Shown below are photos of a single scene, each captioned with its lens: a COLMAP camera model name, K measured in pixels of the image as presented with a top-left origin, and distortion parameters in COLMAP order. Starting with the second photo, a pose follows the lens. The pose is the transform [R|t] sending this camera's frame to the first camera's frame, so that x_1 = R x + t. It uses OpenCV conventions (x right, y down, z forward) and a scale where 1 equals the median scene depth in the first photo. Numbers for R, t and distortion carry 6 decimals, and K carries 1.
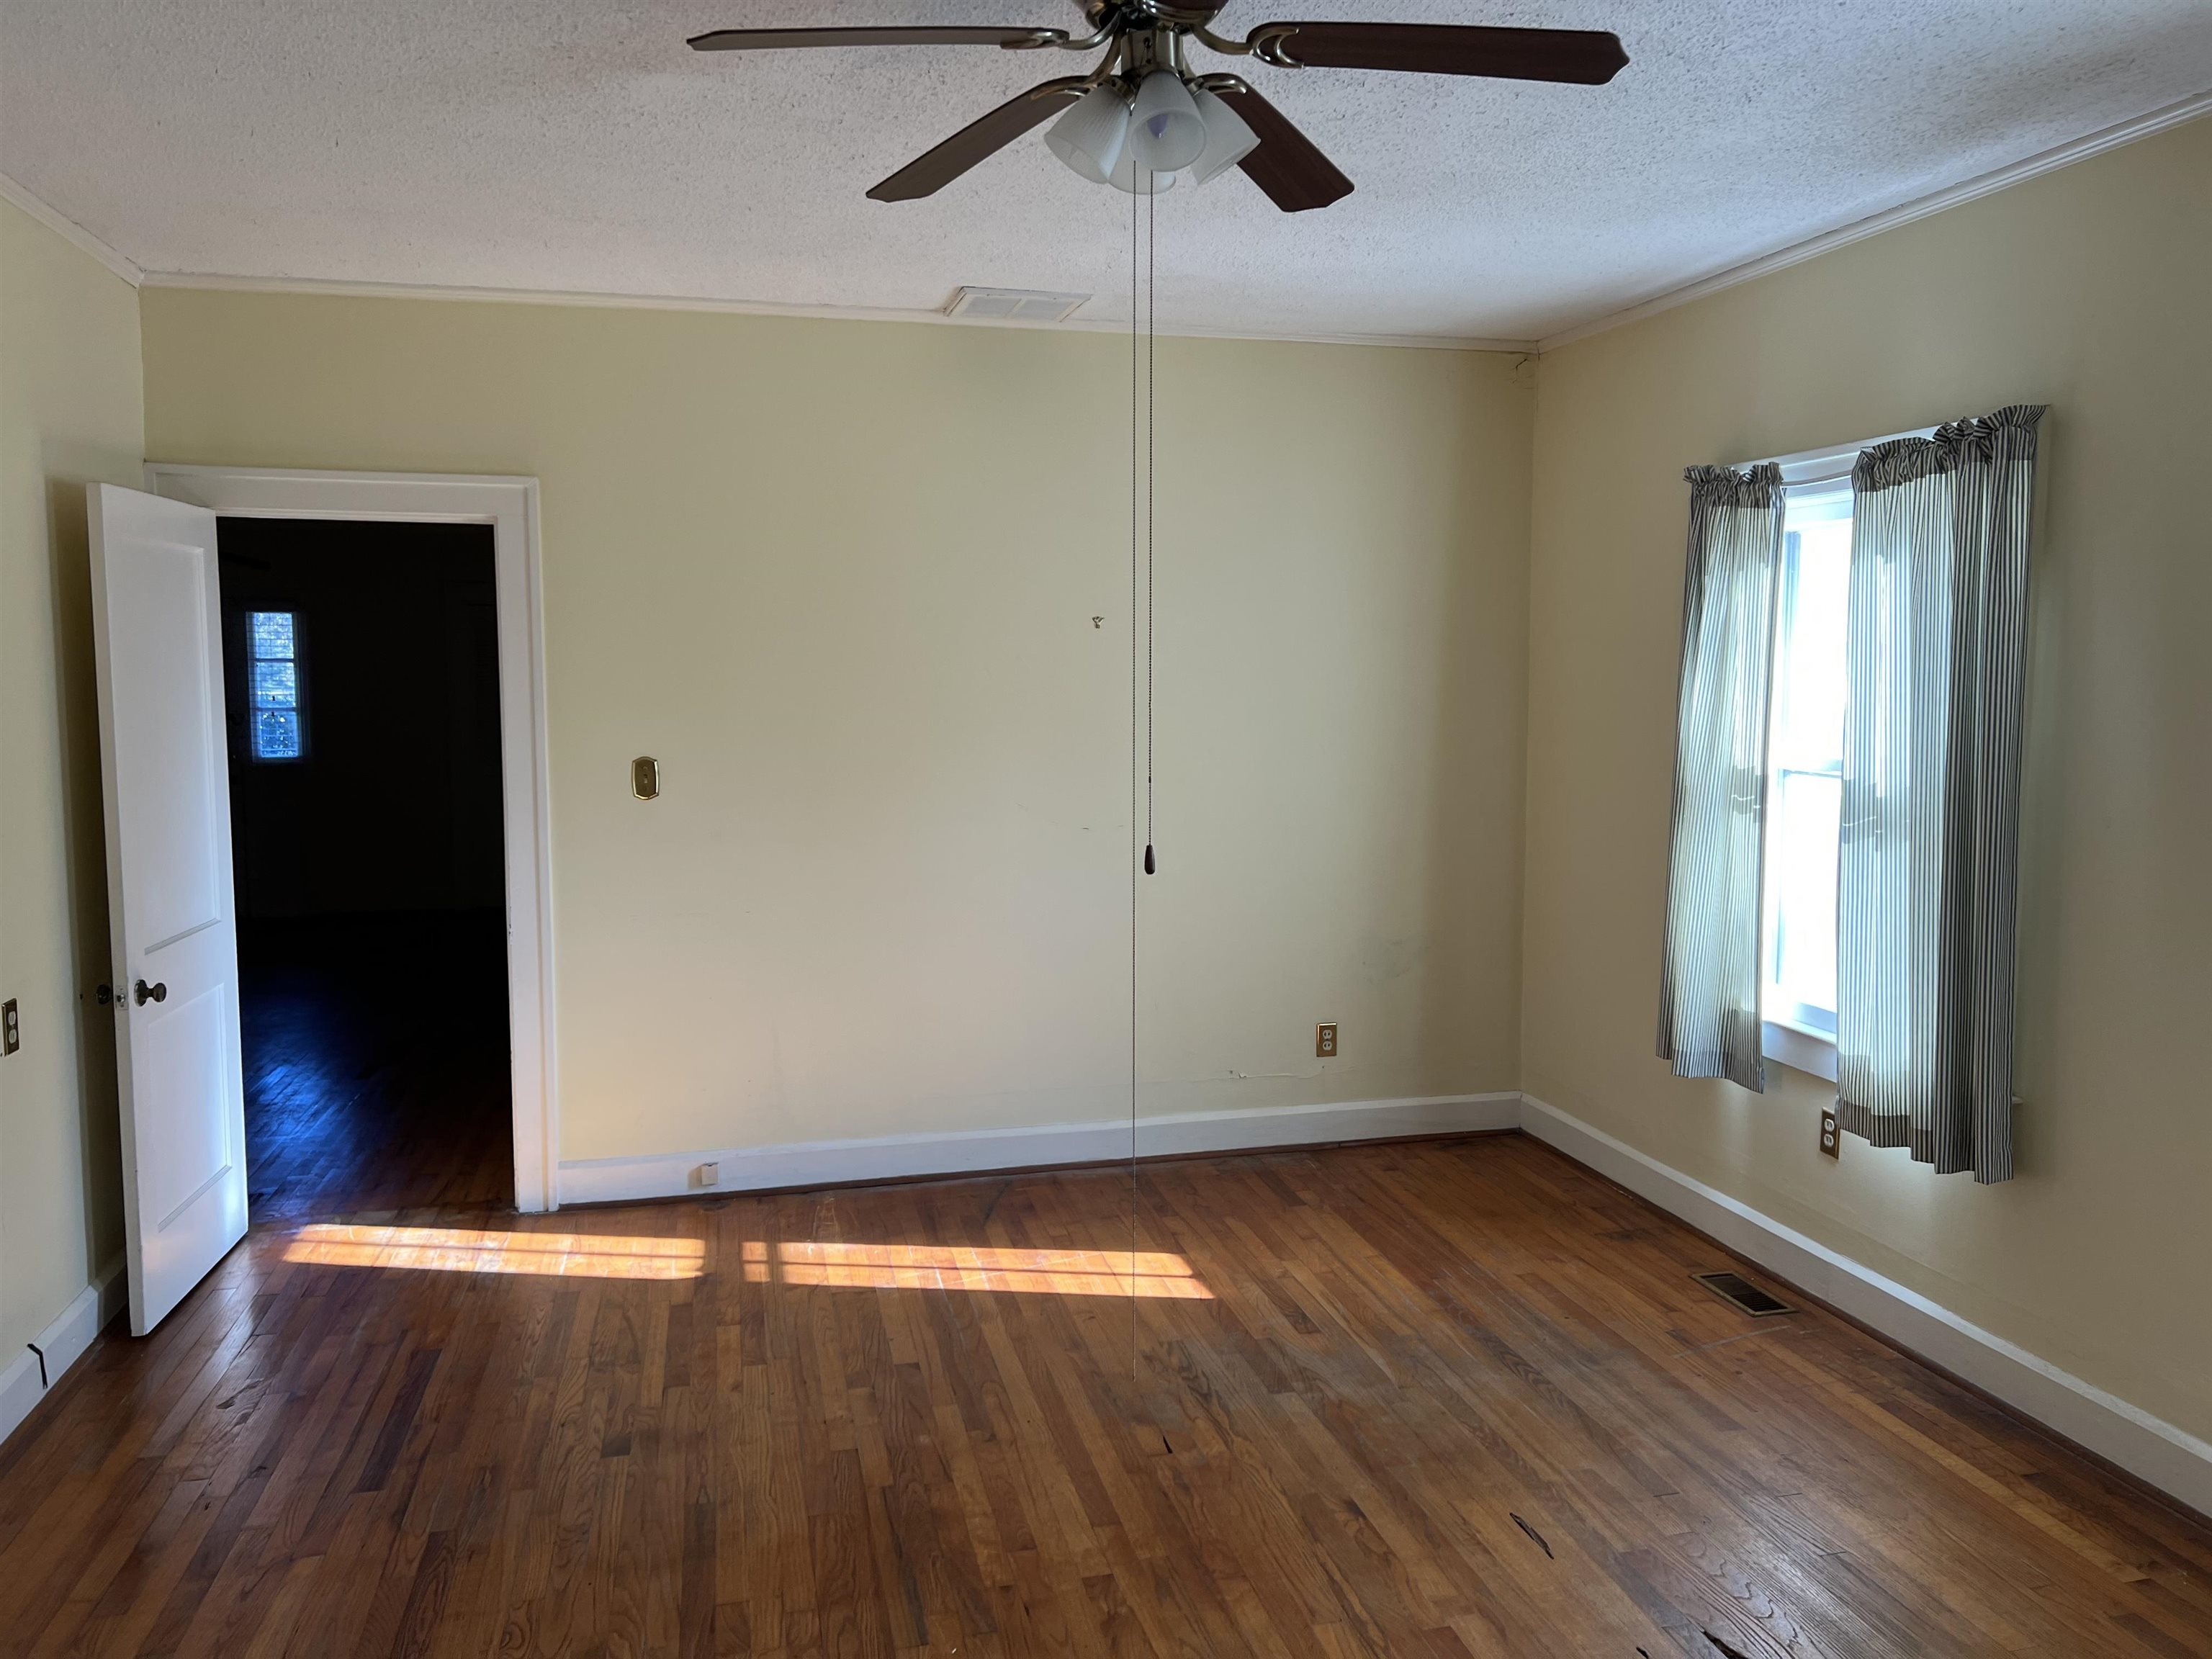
lens RADIAL K [[1648.5, 0, 1171.7], [0, 1648.5, 775.0], [0, 0, 1]] dist [0.107643, -0.145532]
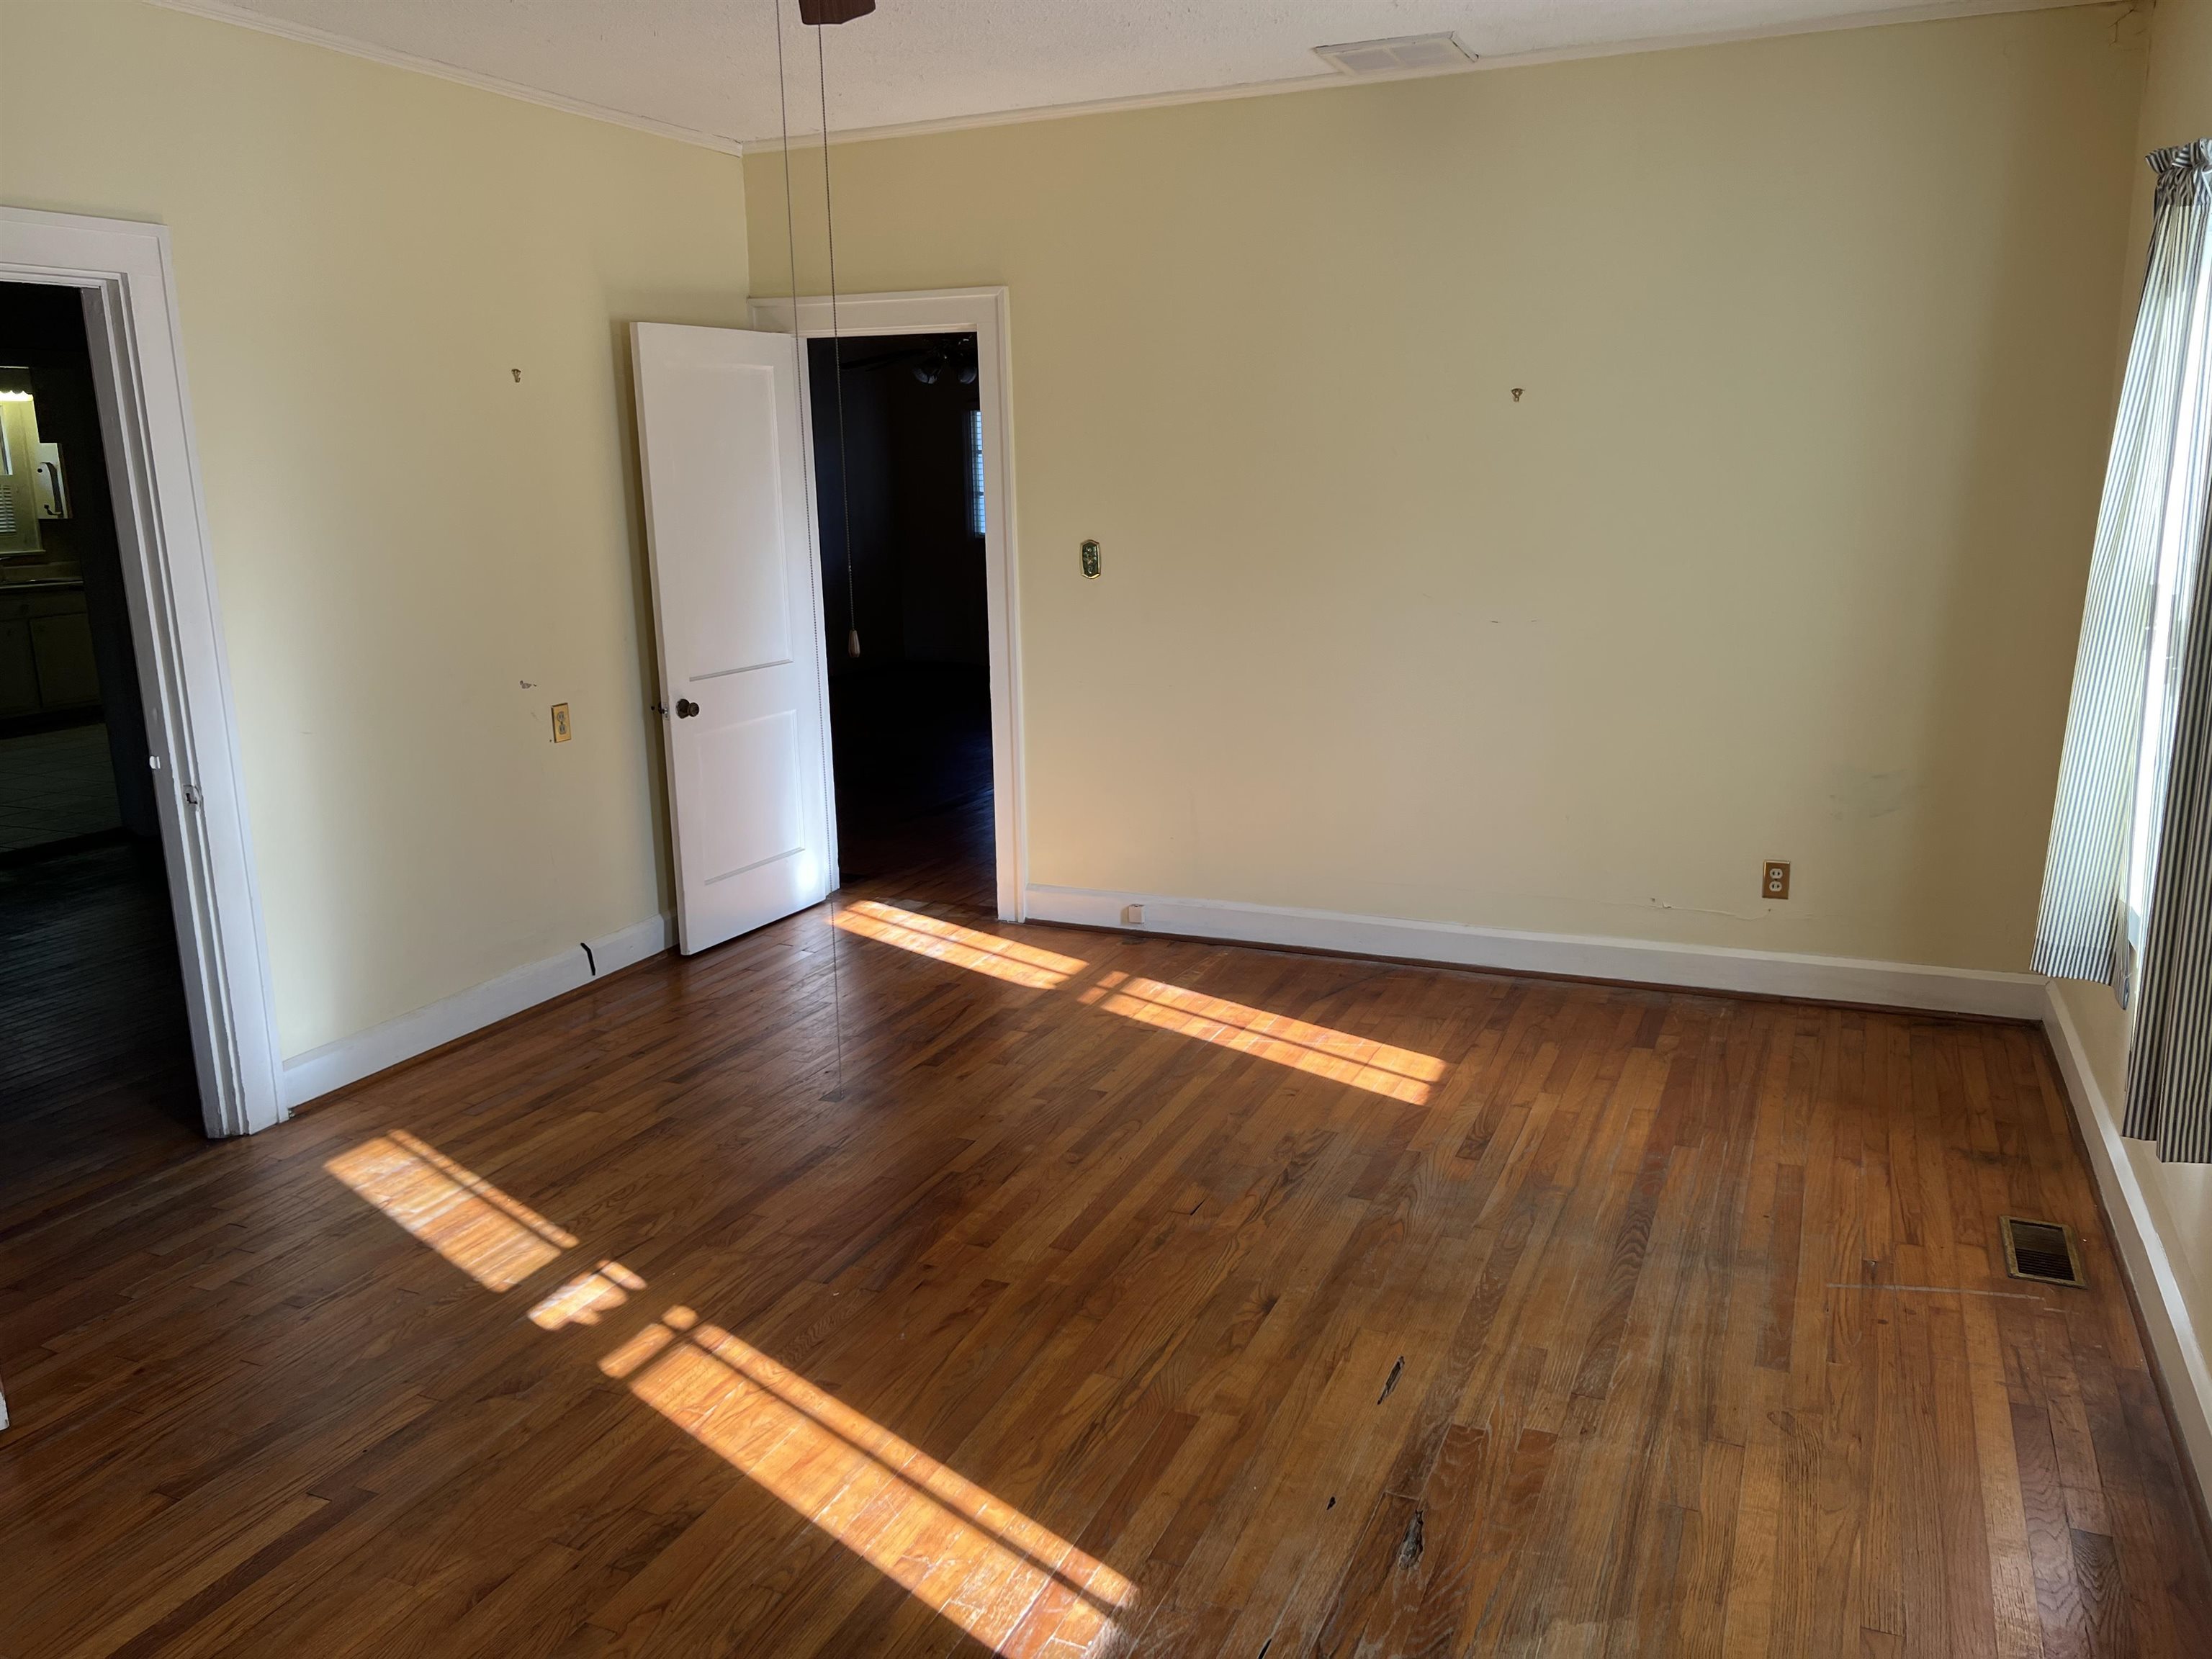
lens RADIAL K [[1636.8, 0, 1104.4], [0, 1636.8, 811.4], [0, 0, 1]] dist [0.075219, -0.080853]
pose [[0.787156, 0.112405, -0.606424, 0.416965], [-0.020692, 0.987511, 0.156183, -0.002990], [0.616406, -0.110392, 0.779652, 0.143666]]
